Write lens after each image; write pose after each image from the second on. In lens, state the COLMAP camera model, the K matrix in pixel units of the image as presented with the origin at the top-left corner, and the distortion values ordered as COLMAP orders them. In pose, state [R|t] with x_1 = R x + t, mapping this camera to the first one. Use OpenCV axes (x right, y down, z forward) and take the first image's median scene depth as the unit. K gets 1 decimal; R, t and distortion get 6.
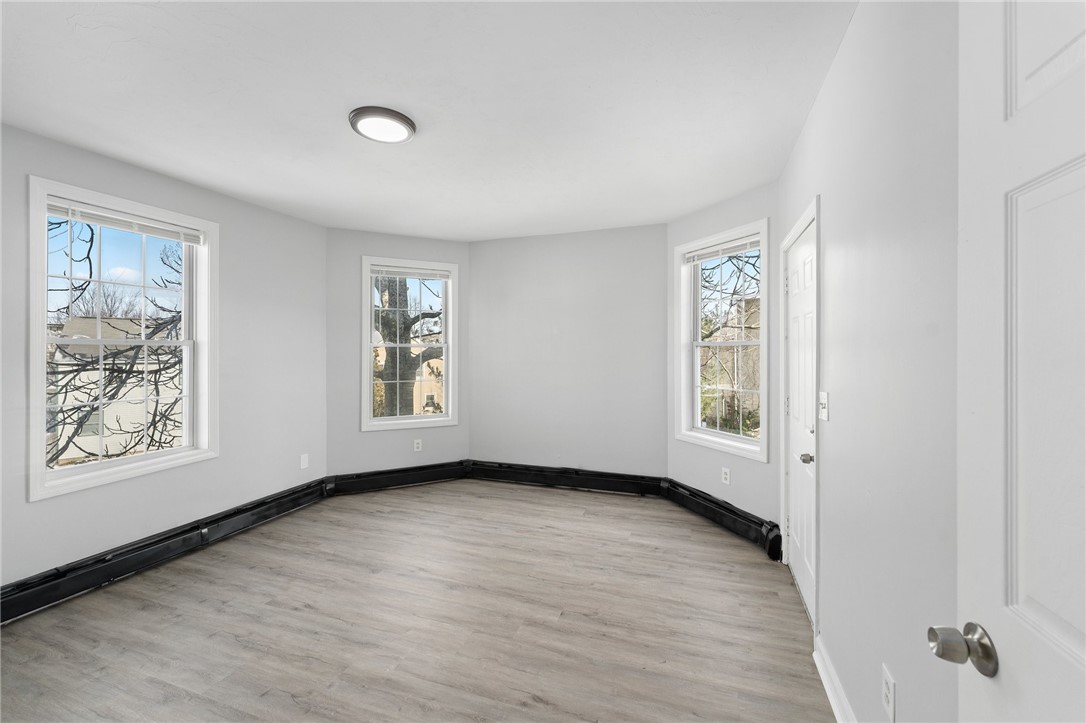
lens RADIAL K [[448.9, 0, 532.7], [0, 448.9, 359.3], [0, 0, 1]] dist [0.001073, 0.000038]
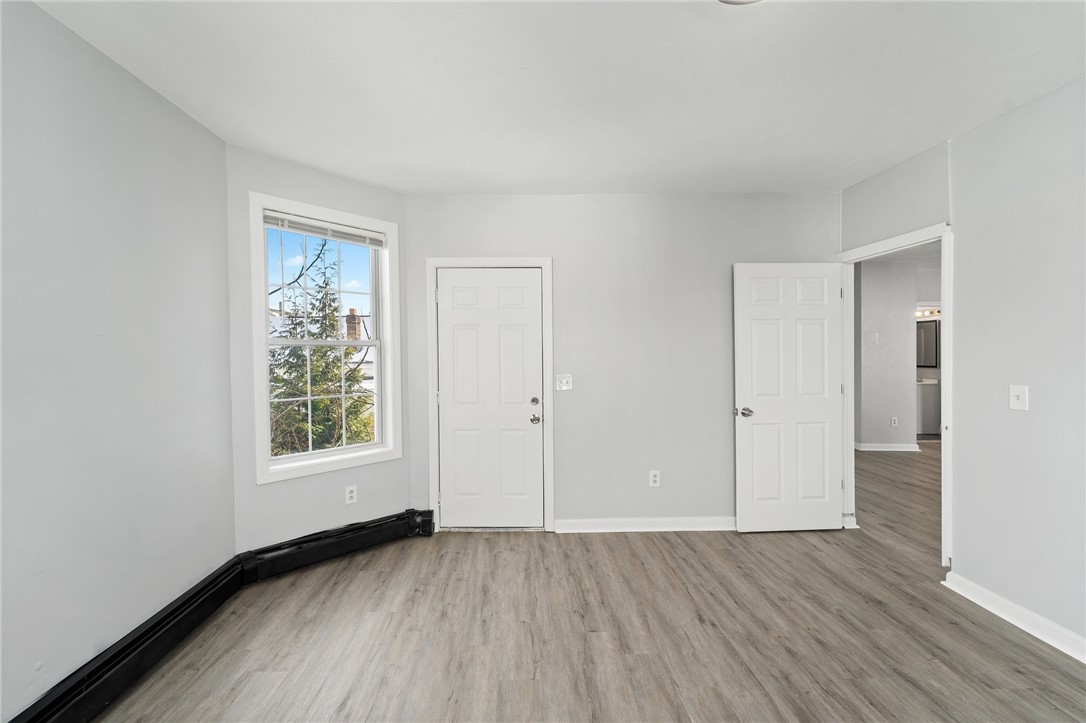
lens RADIAL K [[448.9, 0, 532.7], [0, 448.9, 359.3], [0, 0, 1]] dist [0.001073, 0.000038]
pose [[-0.401455, -0.011663, 0.915804, -0.639915], [0.019674, 0.999578, 0.021355, -0.017966], [-0.915667, 0.026591, -0.401057, 1.287185]]
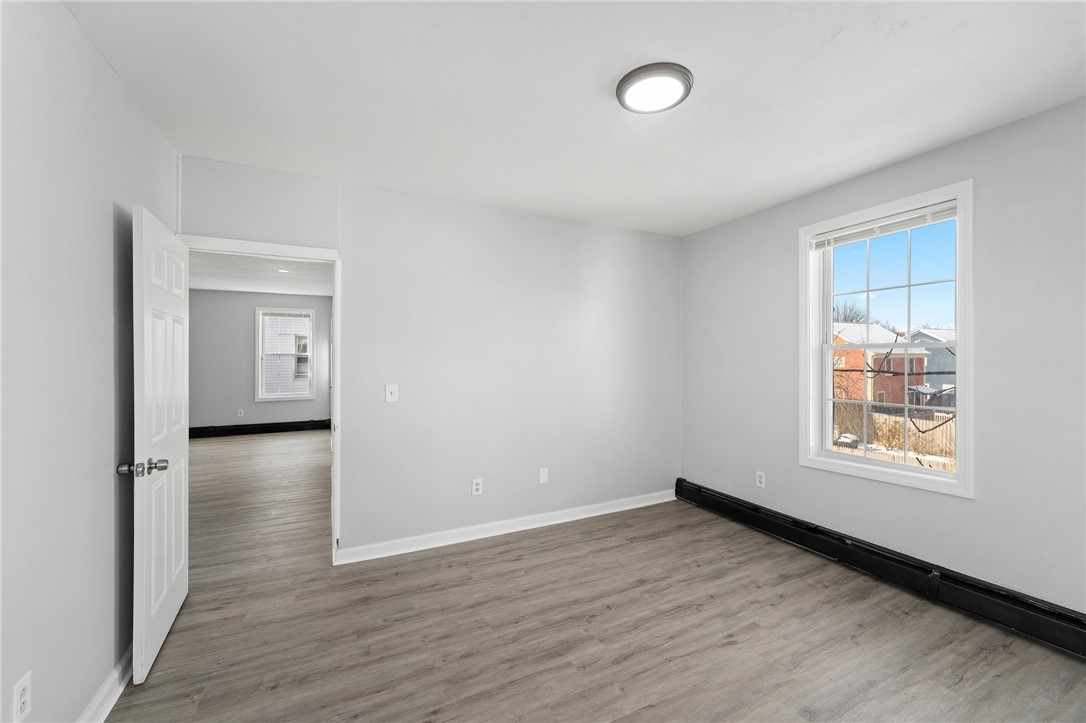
lens RADIAL K [[424.3, 0, 546.6], [0, 424.3, 350.0], [0, 0, 1]] dist [-0.000827, -0.000208]
pose [[-0.675314, -0.011711, -0.737437, 0.336887], [-0.004377, 0.999920, -0.011871, -0.014453], [0.737517, -0.004789, -0.675311, 1.189599]]
